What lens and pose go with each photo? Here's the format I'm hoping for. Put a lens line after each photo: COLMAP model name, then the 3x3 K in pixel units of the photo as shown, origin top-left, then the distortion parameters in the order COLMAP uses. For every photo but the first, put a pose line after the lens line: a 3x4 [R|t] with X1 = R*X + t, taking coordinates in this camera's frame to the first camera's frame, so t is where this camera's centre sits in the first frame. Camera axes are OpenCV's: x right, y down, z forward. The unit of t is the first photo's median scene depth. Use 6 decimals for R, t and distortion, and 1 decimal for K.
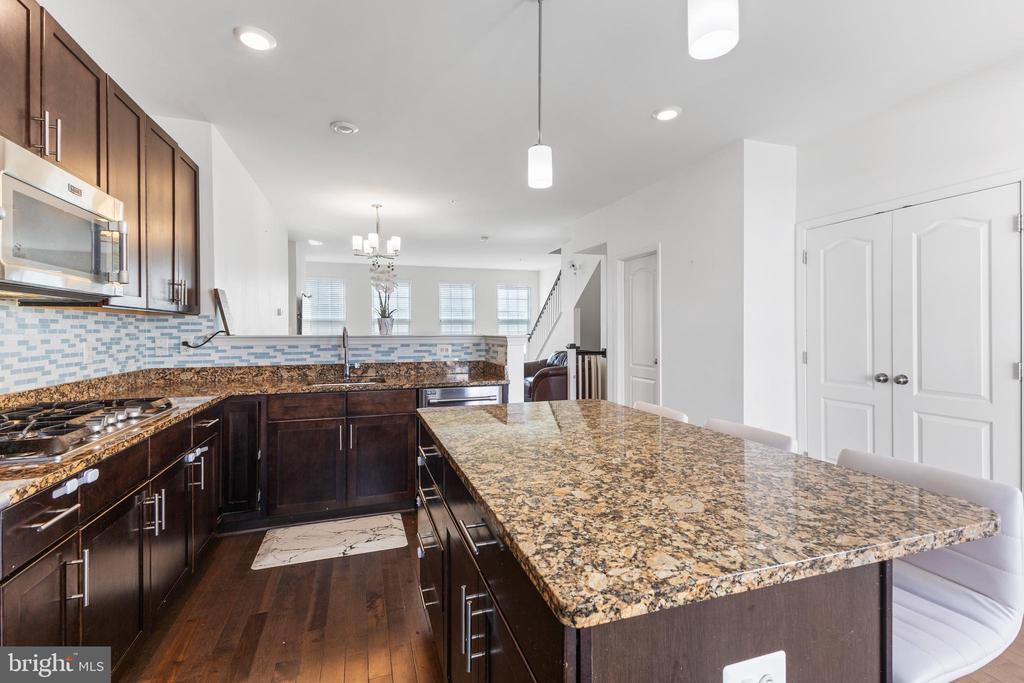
lens RADIAL K [[442.4, 0, 512.0], [0, 442.4, 341.5], [0, 0, 1]] dist [0.000675, 0.000082]
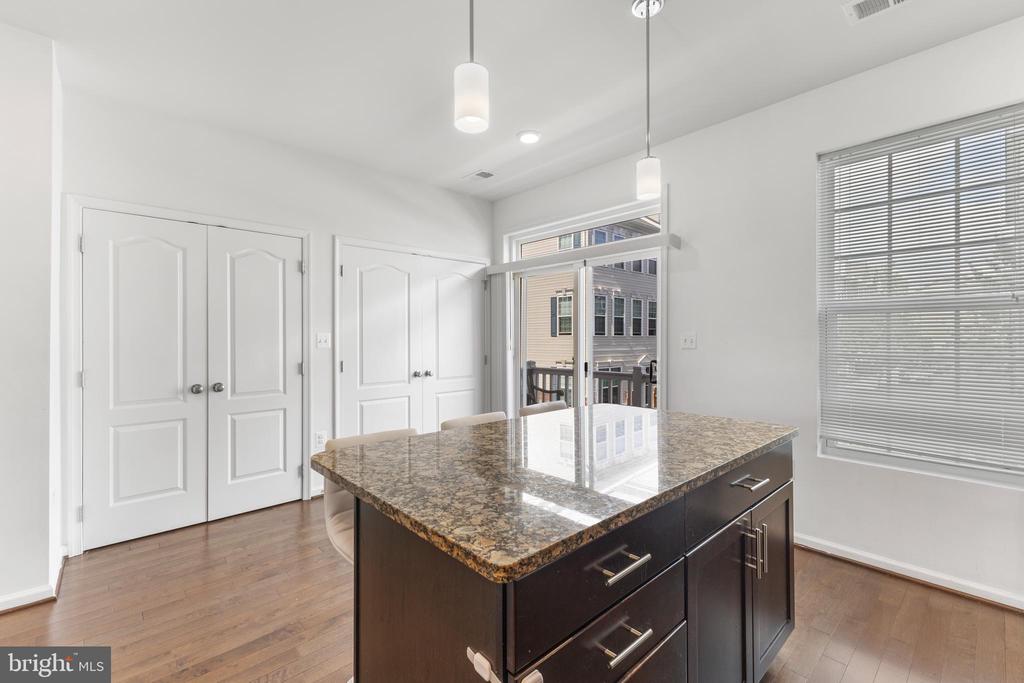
lens RADIAL K [[442.4, 0, 512.0], [0, 442.4, 341.5], [0, 0, 1]] dist [0.000675, 0.000082]
pose [[-0.400494, -0.009498, 0.916250, -0.373484], [0.027135, 0.999385, 0.022220, -0.028878], [-0.915897, 0.033761, -0.399990, 0.774210]]
